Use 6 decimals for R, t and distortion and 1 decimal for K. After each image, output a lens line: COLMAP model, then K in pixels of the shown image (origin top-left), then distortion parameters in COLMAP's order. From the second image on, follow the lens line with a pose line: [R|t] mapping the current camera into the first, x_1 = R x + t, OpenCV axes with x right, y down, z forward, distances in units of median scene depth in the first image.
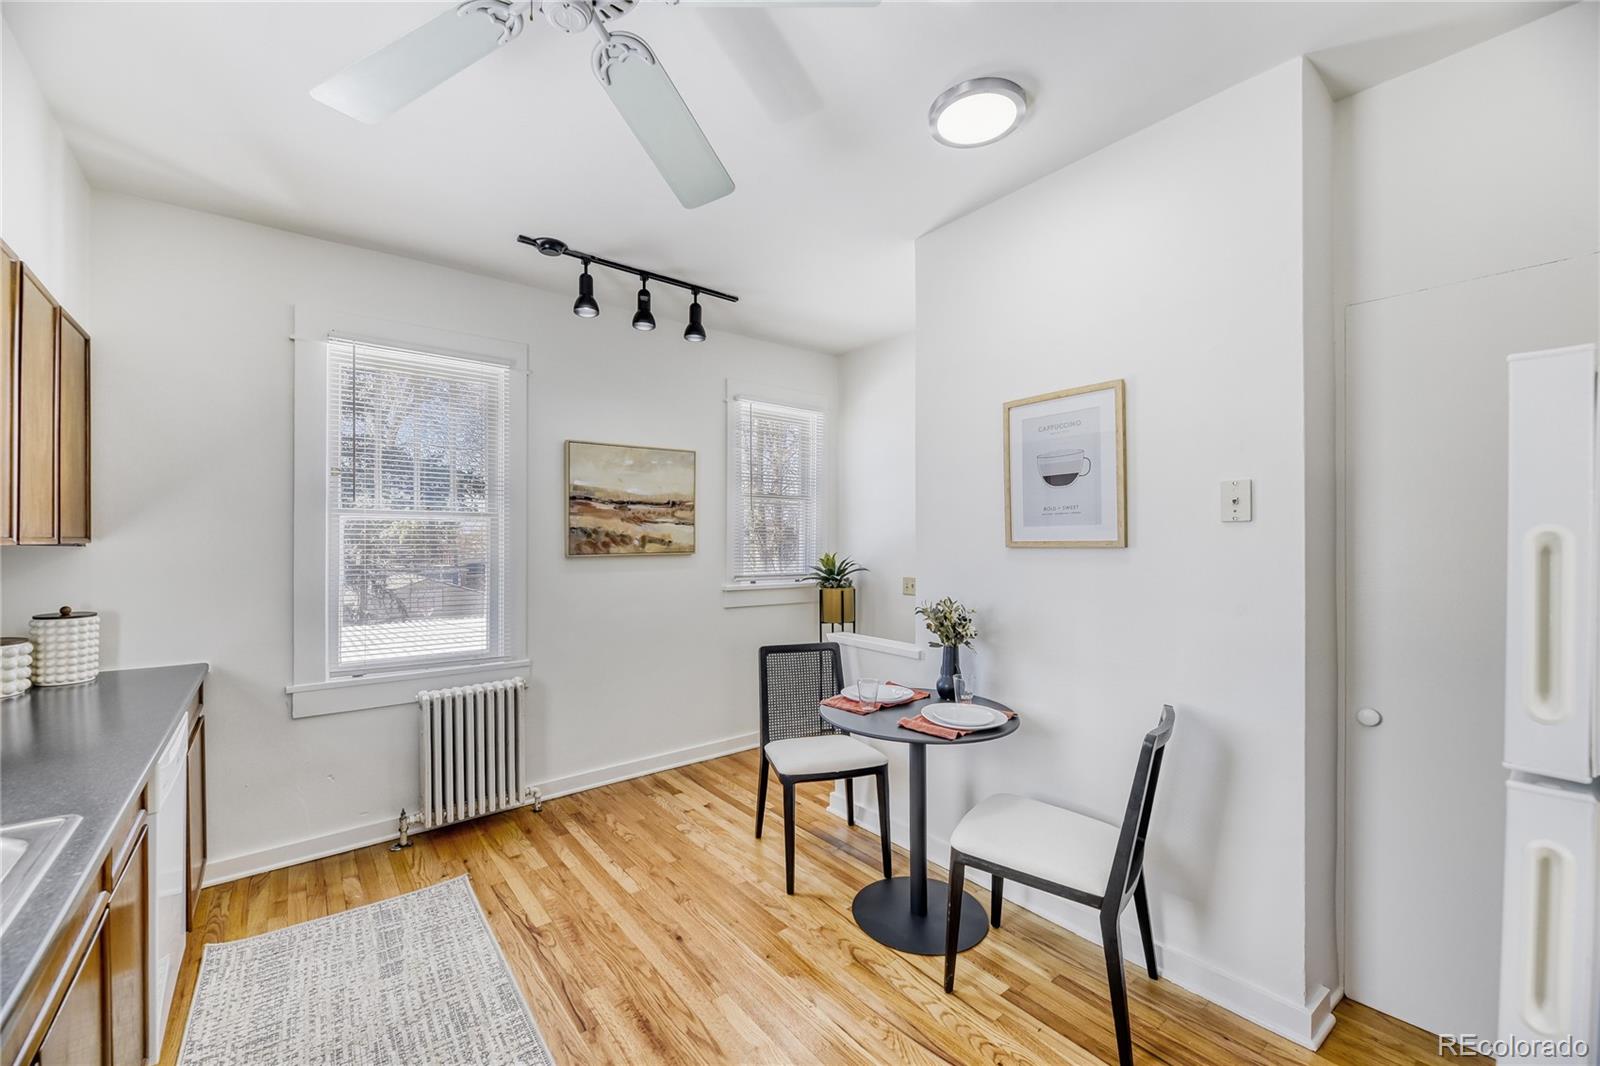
lens RADIAL K [[658.8, 0, 791.9], [0, 658.8, 540.4], [0, 0, 1]] dist [0.006218, -0.002196]
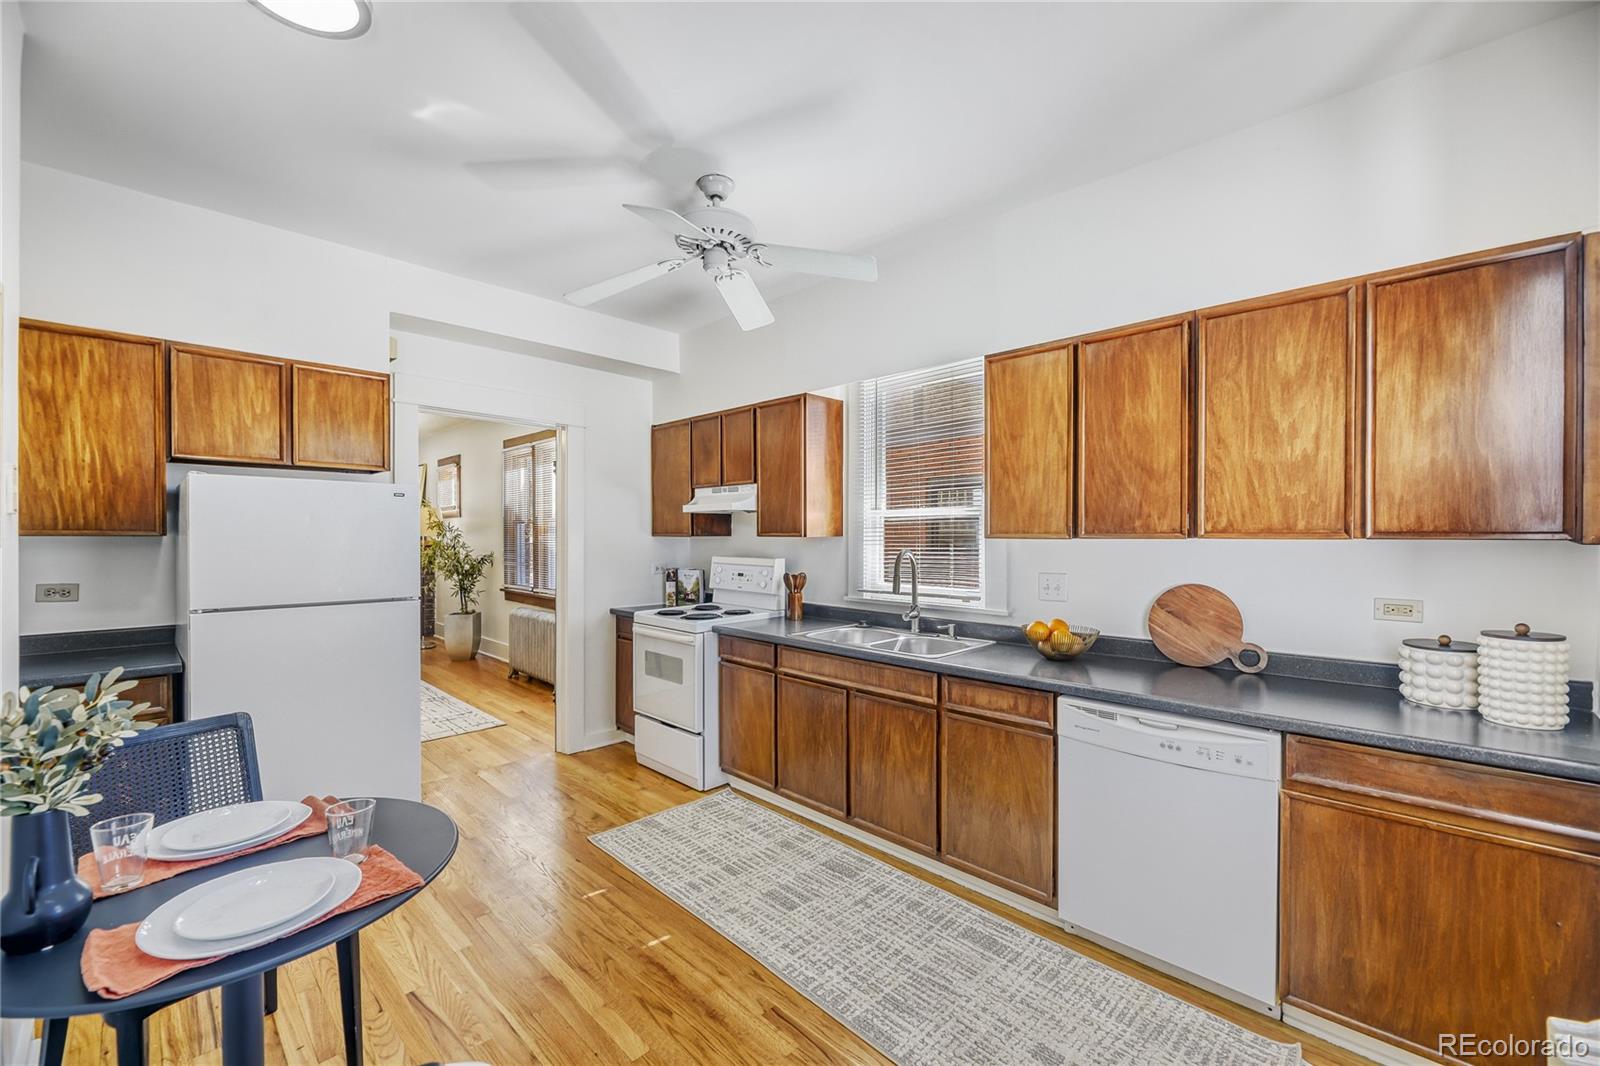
lens RADIAL K [[658.8, 0, 809.6], [0, 658.8, 539.6], [0, 0, 1]] dist [0.006218, -0.002196]
pose [[-0.990986, 0.002972, -0.133935, -0.173220], [0.001591, 0.999944, 0.010415, -0.002781], [0.133959, 0.010108, -0.990935, 1.498412]]
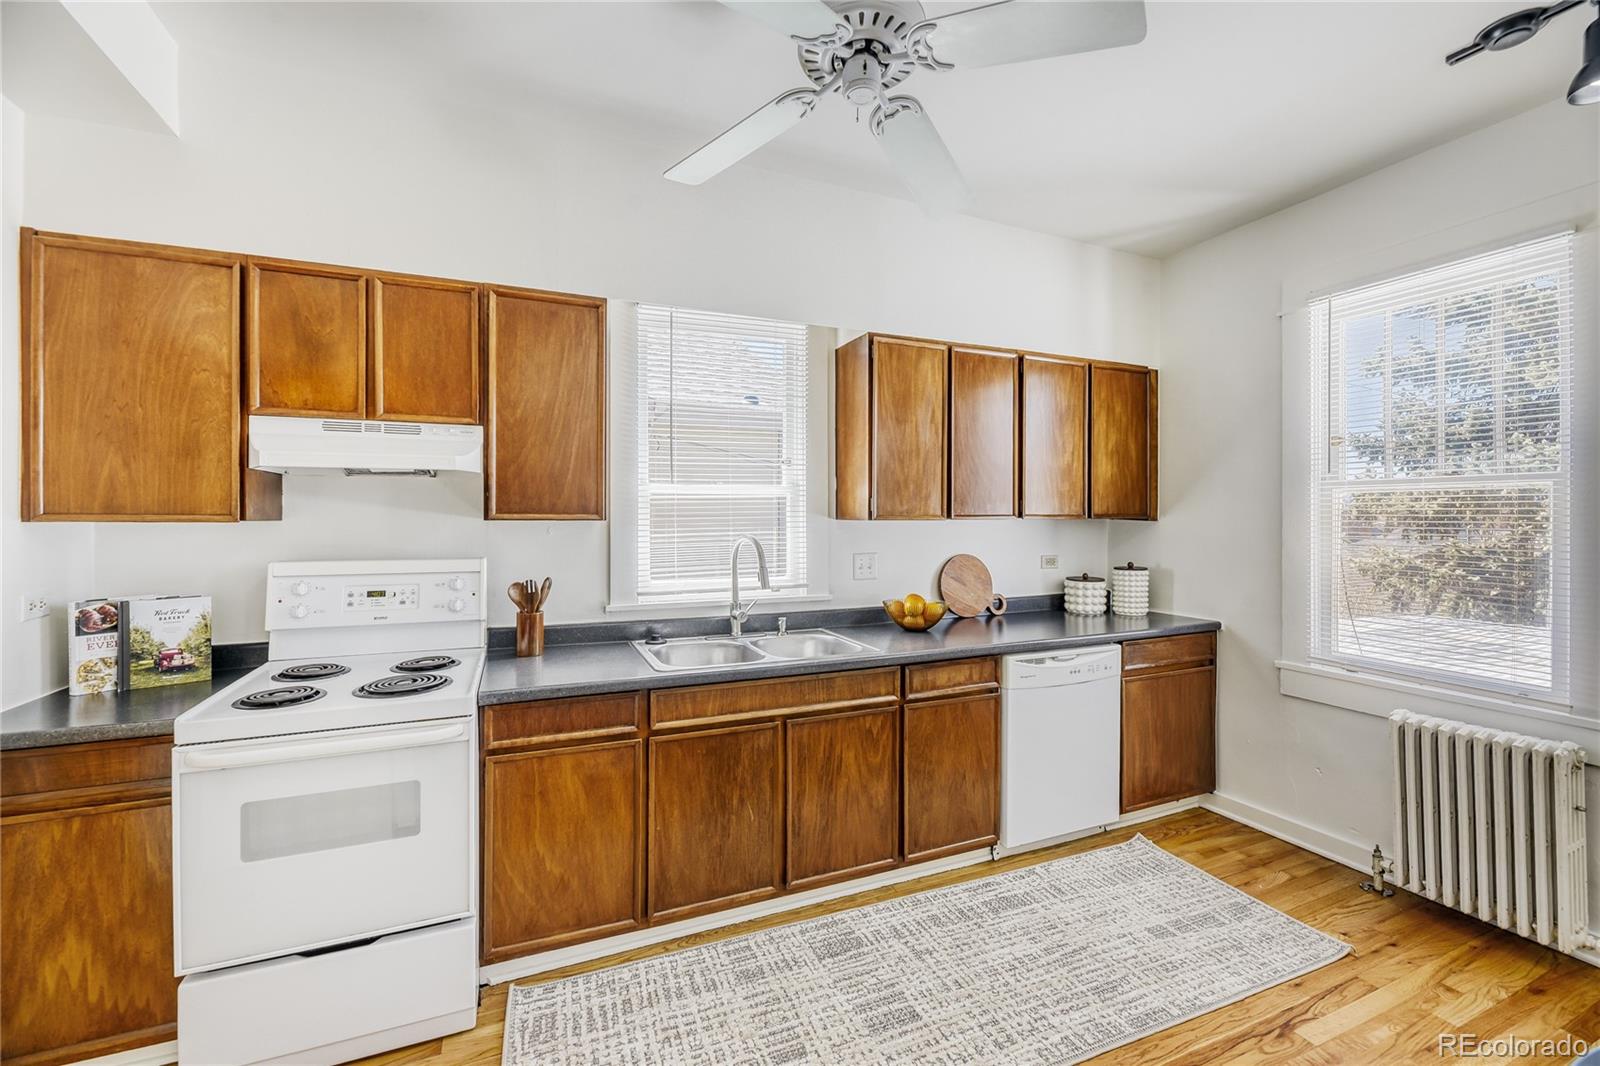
lens RADIAL K [[658.8, 0, 789.2], [0, 658.8, 518.2], [0, 0, 1]] dist [0.006218, -0.002196]
pose [[-0.260207, 0.003959, -0.965545, 0.455139], [-0.000165, 0.999991, 0.004144, -0.000457], [0.965553, 0.001238, -0.260204, 0.599827]]
